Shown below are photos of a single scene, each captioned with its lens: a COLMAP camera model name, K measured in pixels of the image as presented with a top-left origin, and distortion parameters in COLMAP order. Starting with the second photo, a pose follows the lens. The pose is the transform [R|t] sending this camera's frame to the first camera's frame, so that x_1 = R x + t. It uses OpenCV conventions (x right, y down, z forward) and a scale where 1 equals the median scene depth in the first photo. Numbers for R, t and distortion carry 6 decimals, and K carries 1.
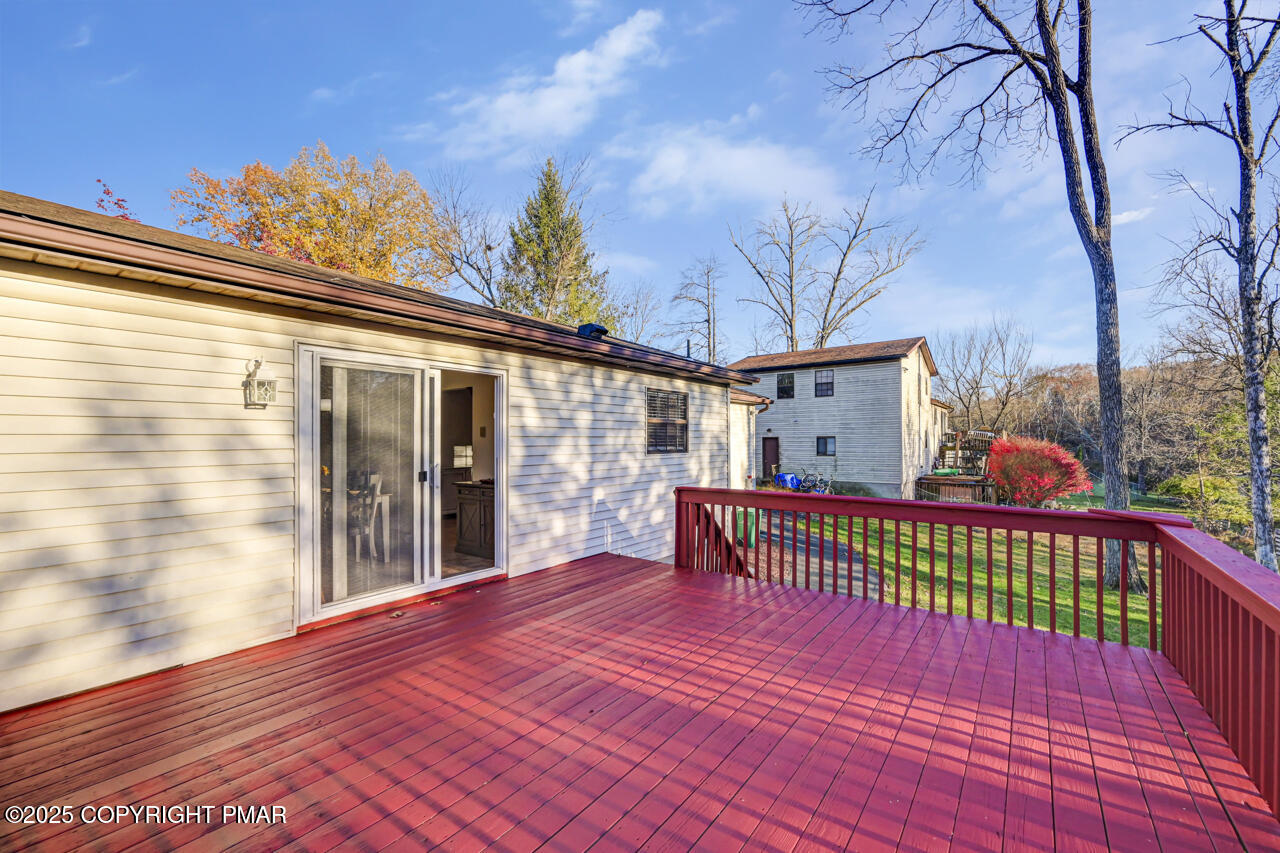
lens RADIAL K [[510.9, 0, 641.2], [0, 510.9, 432.1], [0, 0, 1]] dist [-0.002133, 0.000942]
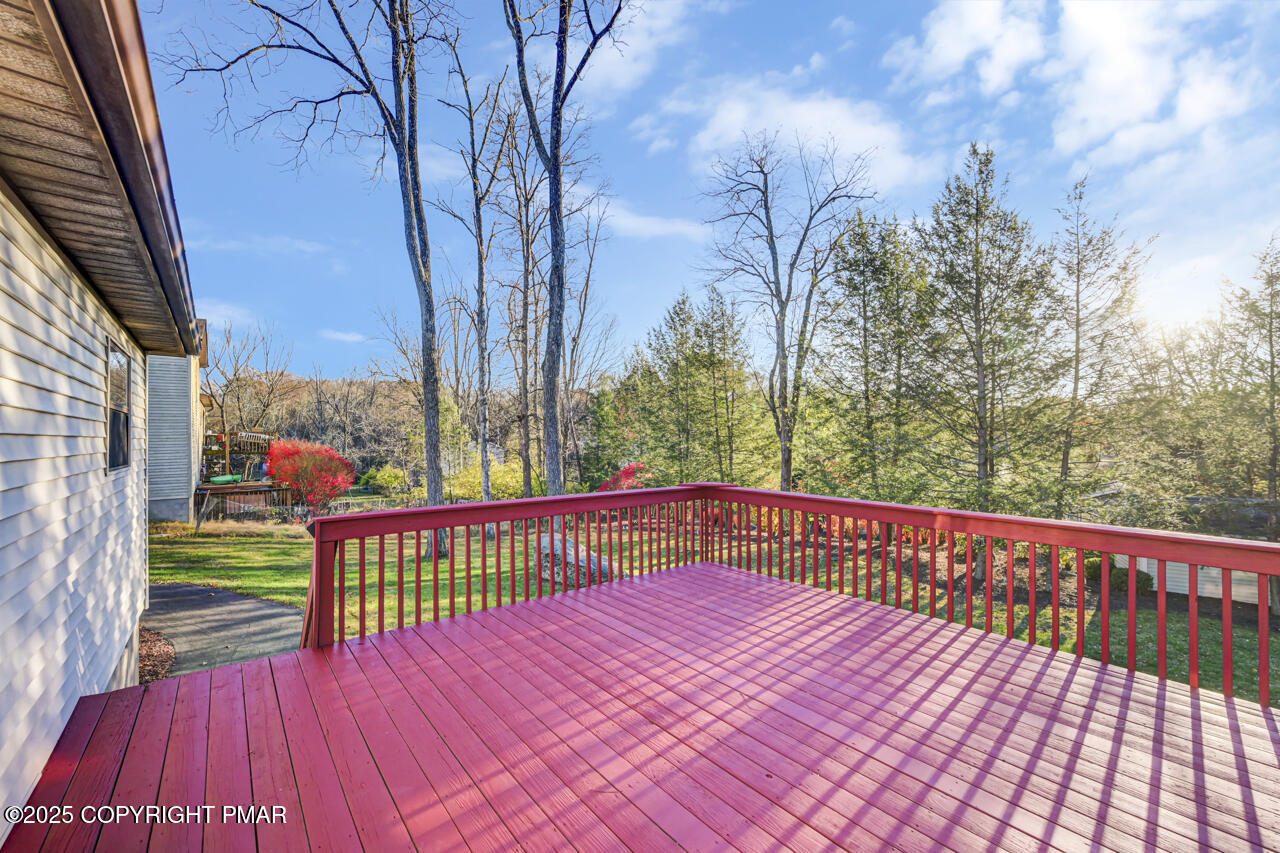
lens RADIAL K [[510.9, 0, 643.2], [0, 510.9, 432.8], [0, 0, 1]] dist [-0.002133, 0.000942]
pose [[0.228168, 0.010360, 0.973567, -0.172703], [-0.007065, 0.999935, -0.008985, 0.001386], [-0.973596, -0.004828, 0.228227, 0.185390]]
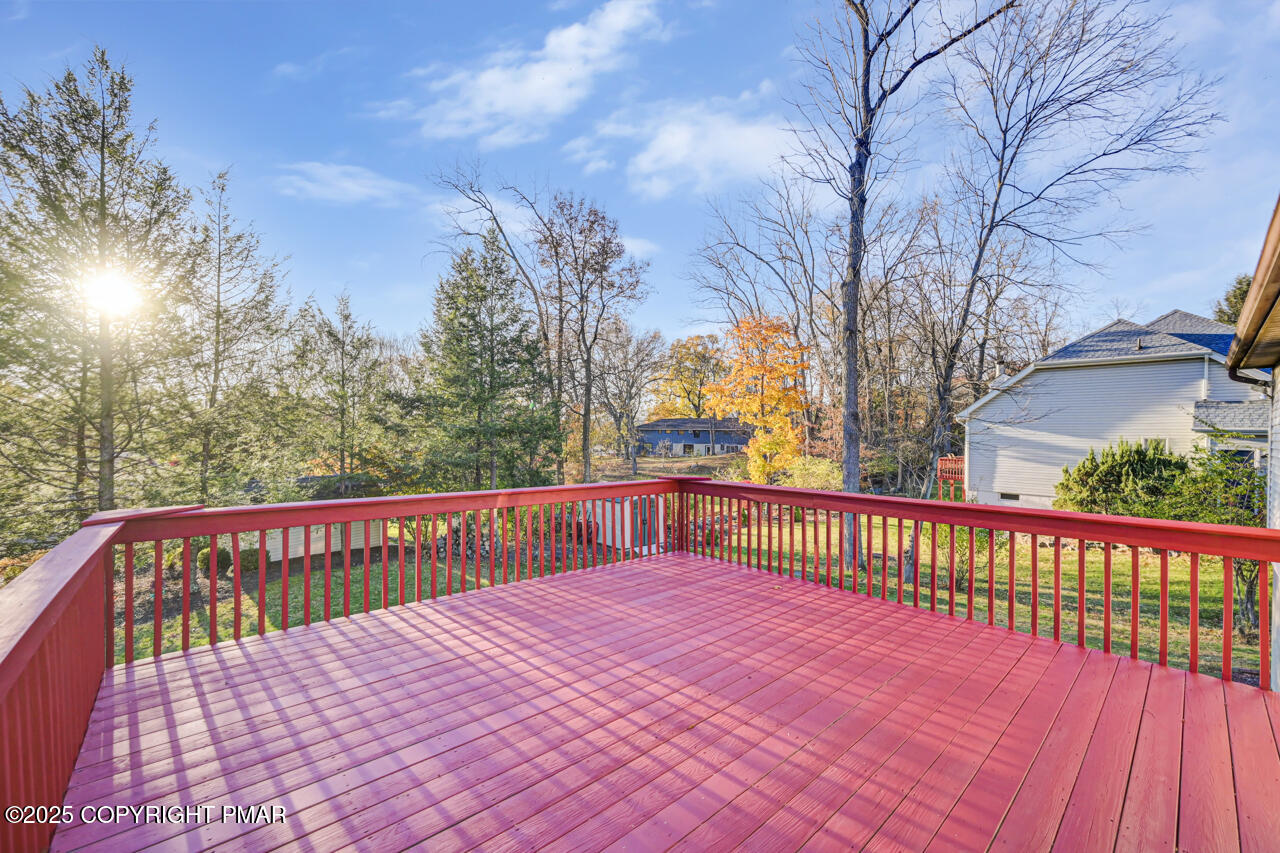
lens RADIAL K [[510.9, 0, 637.1], [0, 510.9, 435.4], [0, 0, 1]] dist [-0.002133, 0.000942]
pose [[-0.981707, -0.004670, 0.190339, -0.012434], [-0.004894, 0.999988, -0.000704, 0.004154], [-0.190333, -0.001623, -0.981718, 0.391139]]
